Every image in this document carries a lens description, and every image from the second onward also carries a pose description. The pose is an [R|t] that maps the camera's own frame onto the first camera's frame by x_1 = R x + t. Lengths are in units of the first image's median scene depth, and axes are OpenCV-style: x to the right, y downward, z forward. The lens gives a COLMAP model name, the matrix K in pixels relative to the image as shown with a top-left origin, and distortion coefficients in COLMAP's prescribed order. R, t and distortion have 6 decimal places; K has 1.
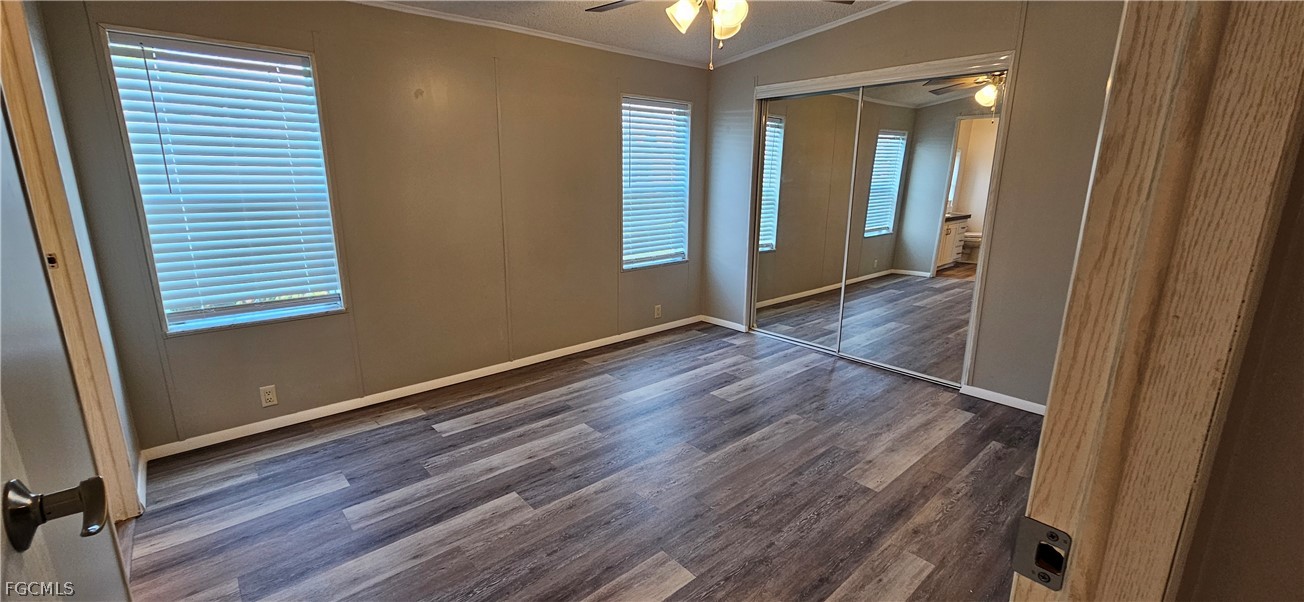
lens RADIAL K [[535.9, 0, 657.5], [0, 535.9, 293.8], [0, 0, 1]] dist [0.018476, 0.000061]
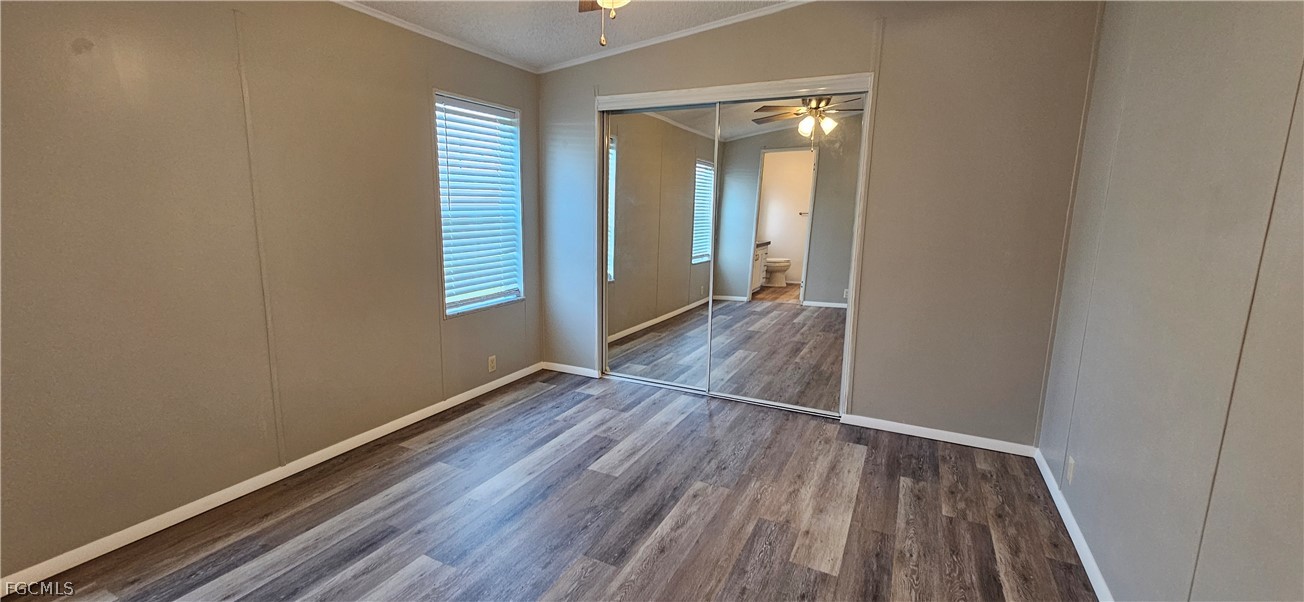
lens RADIAL K [[536.1, 0, 655.8], [0, 536.1, 300.9], [0, 0, 1]] dist [0.000920, 0.000235]
pose [[0.931286, -0.055143, 0.360091, -0.062297], [0.070791, 0.997028, -0.030403, -0.022129], [-0.357344, 0.053805, 0.932422, 0.178636]]
